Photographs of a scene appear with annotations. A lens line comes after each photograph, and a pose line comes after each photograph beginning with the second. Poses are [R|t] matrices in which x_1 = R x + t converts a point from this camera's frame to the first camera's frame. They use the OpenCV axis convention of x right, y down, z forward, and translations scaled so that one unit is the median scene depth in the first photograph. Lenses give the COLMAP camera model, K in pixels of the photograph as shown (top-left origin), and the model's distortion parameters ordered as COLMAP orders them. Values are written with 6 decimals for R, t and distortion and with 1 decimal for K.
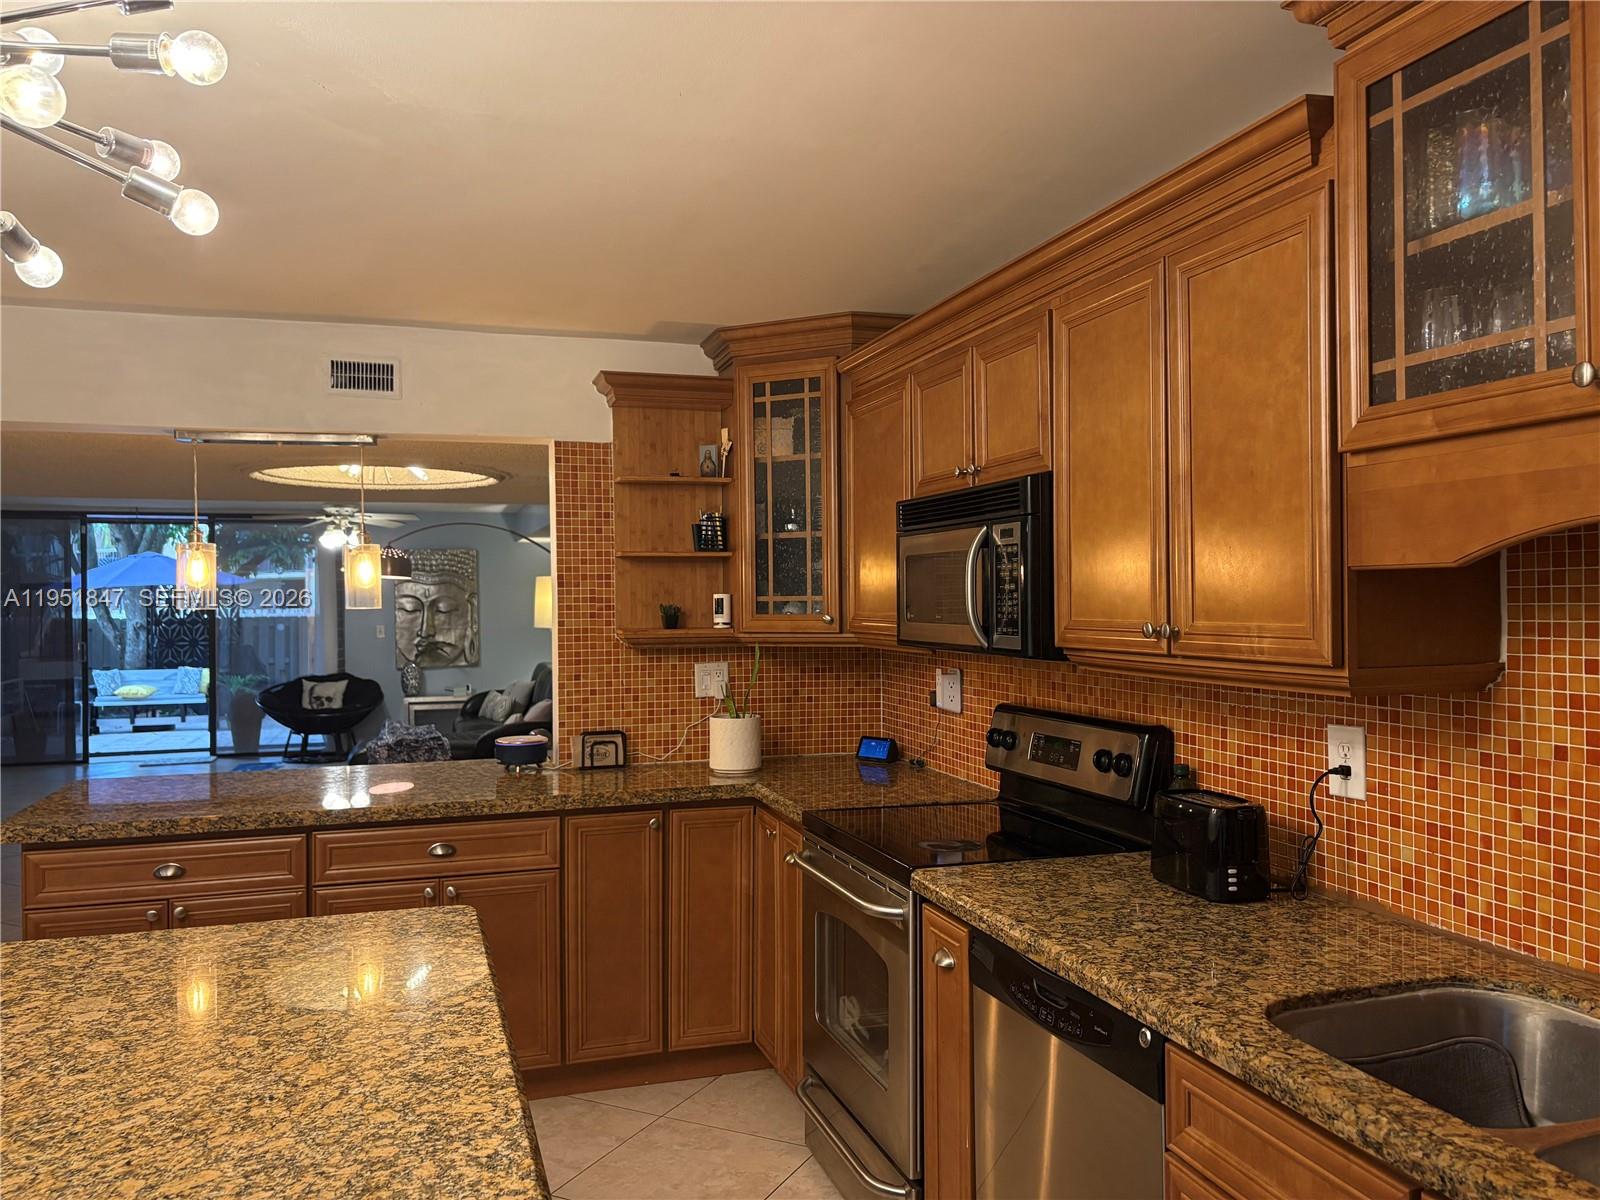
lens RADIAL K [[1201.3, 0, 814.5], [0, 1201.3, 597.3], [0, 0, 1]] dist [0.007231, -0.011219]
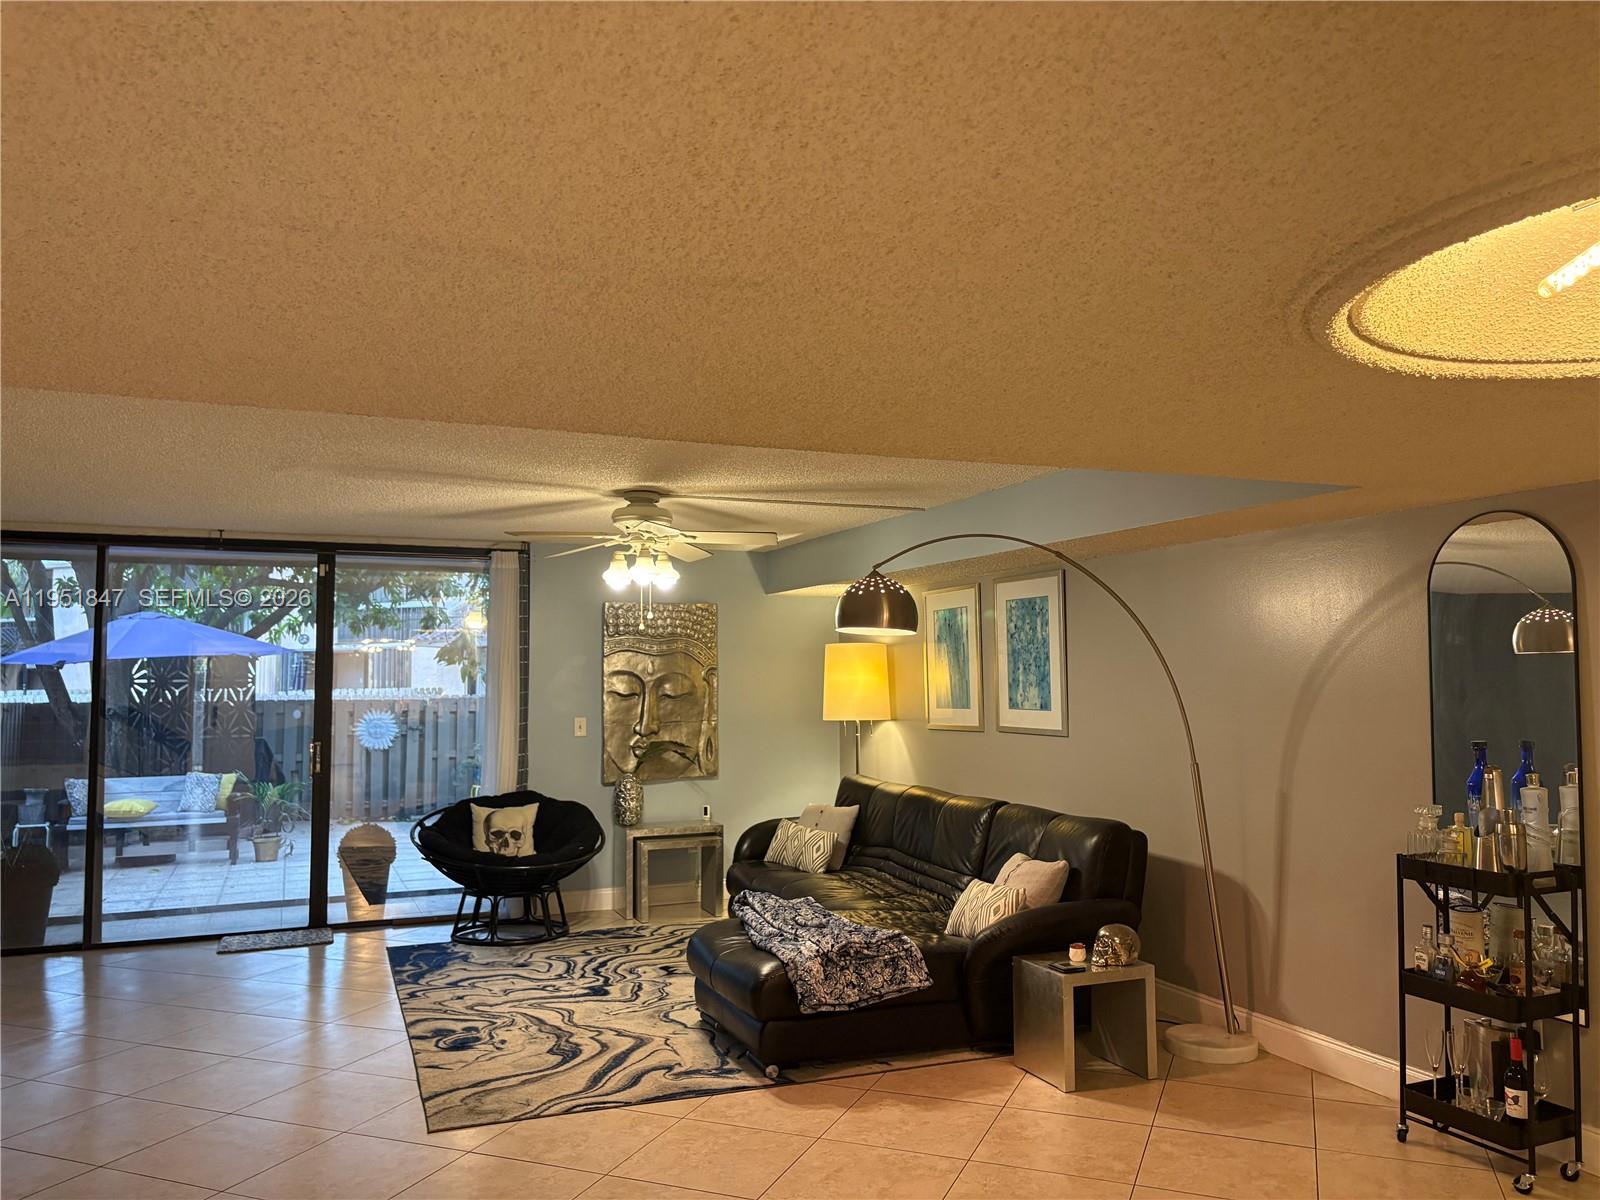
lens RADIAL K [[1201.3, 0, 803.5], [0, 1201.3, 591.0], [0, 0, 1]] dist [0.007231, -0.011219]
pose [[0.996732, 0.003779, 0.080695, -0.301133], [0.001726, 0.997681, -0.068046, -0.000493], [-0.080765, 0.067963, 0.994413, 0.344309]]
